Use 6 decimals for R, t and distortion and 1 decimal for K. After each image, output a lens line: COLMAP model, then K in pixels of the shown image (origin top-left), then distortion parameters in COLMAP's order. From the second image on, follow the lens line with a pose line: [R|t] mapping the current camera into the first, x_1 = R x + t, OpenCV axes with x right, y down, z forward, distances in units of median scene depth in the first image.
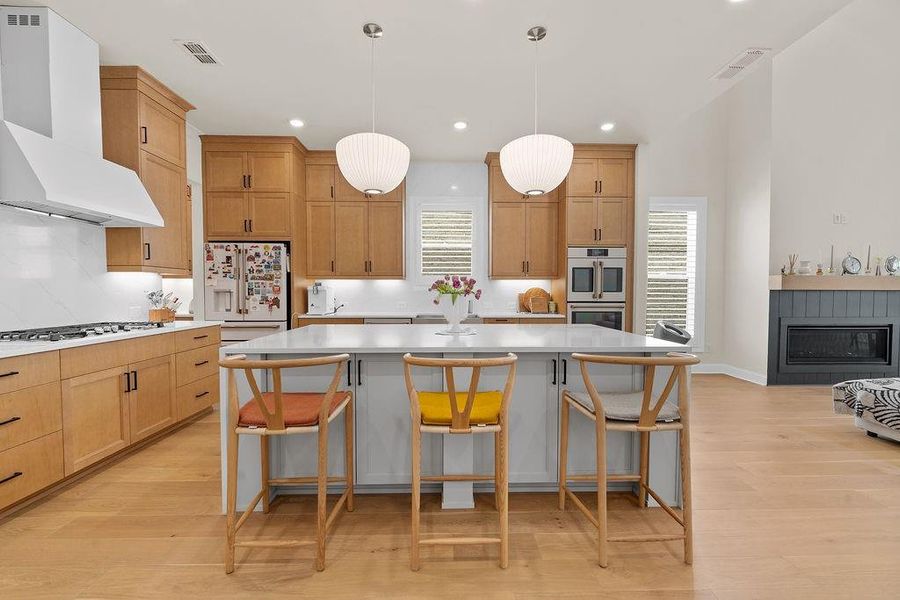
lens RADIAL K [[365.4, 0, 448.2], [0, 365.4, 301.8], [0, 0, 1]] dist [-0.000661, -0.000228]
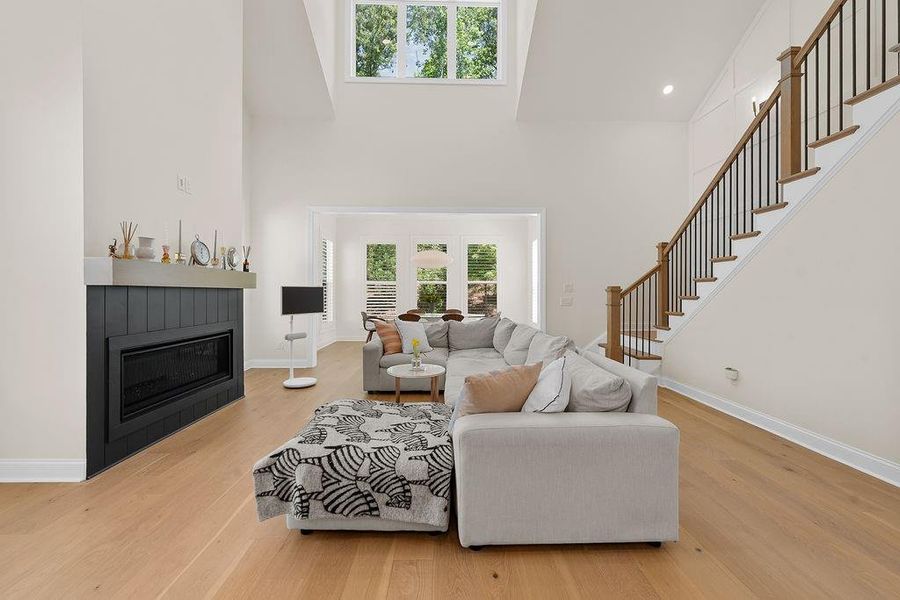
lens RADIAL K [[368.8, 0, 451.8], [0, 368.8, 291.4], [0, 0, 1]] dist [-0.002793, 0.000130]
pose [[-0.000741, 0.001208, 0.999999, 0.377175], [0.030531, 0.999533, -0.001184, -0.008552], [-0.999534, 0.030530, -0.000778, 0.502934]]
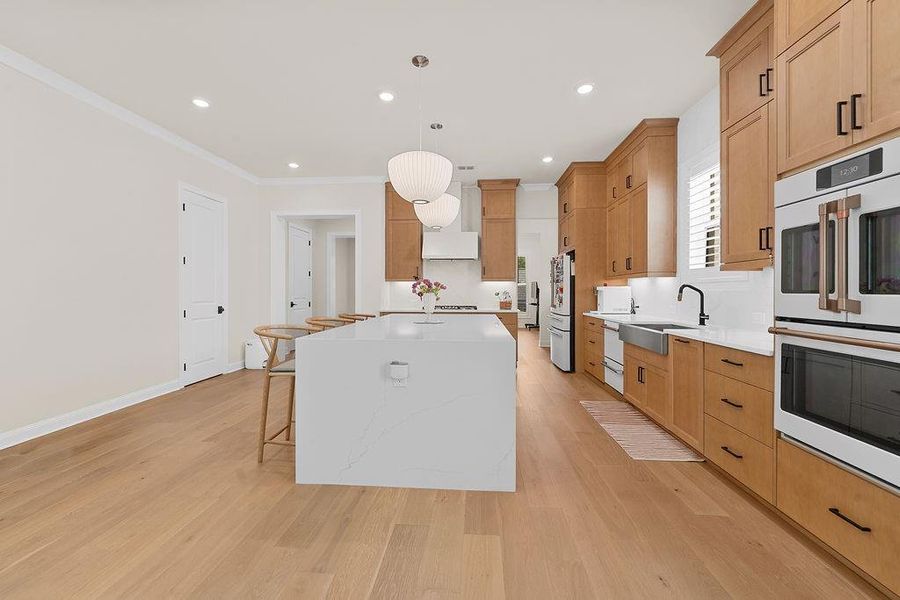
lens RADIAL K [[368.8, 0, 451.8], [0, 368.8, 291.4], [0, 0, 1]] dist [-0.002793, 0.000130]
pose [[-0.092019, -0.000942, -0.995757, 0.764387], [-0.035328, 0.999373, 0.002319, -0.017094], [0.995130, 0.035391, -0.091994, 0.686853]]
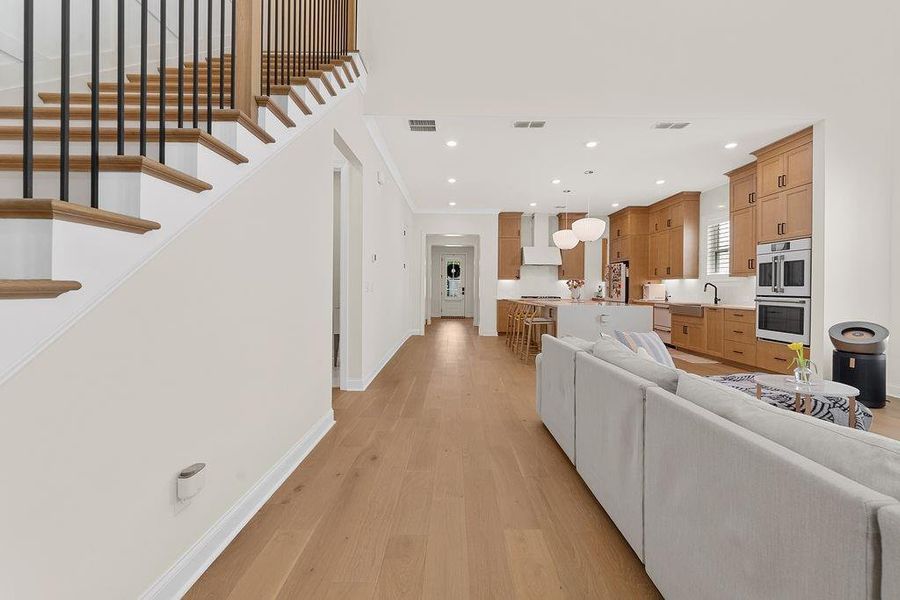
lens RADIAL K [[368.8, 0, 451.8], [0, 368.8, 291.4], [0, 0, 1]] dist [-0.002793, 0.000130]
pose [[-0.027459, 0.006155, -0.999604, 1.438864], [-0.040777, 0.999142, 0.007272, 0.016312], [0.998791, 0.040960, -0.027185, 0.135932]]
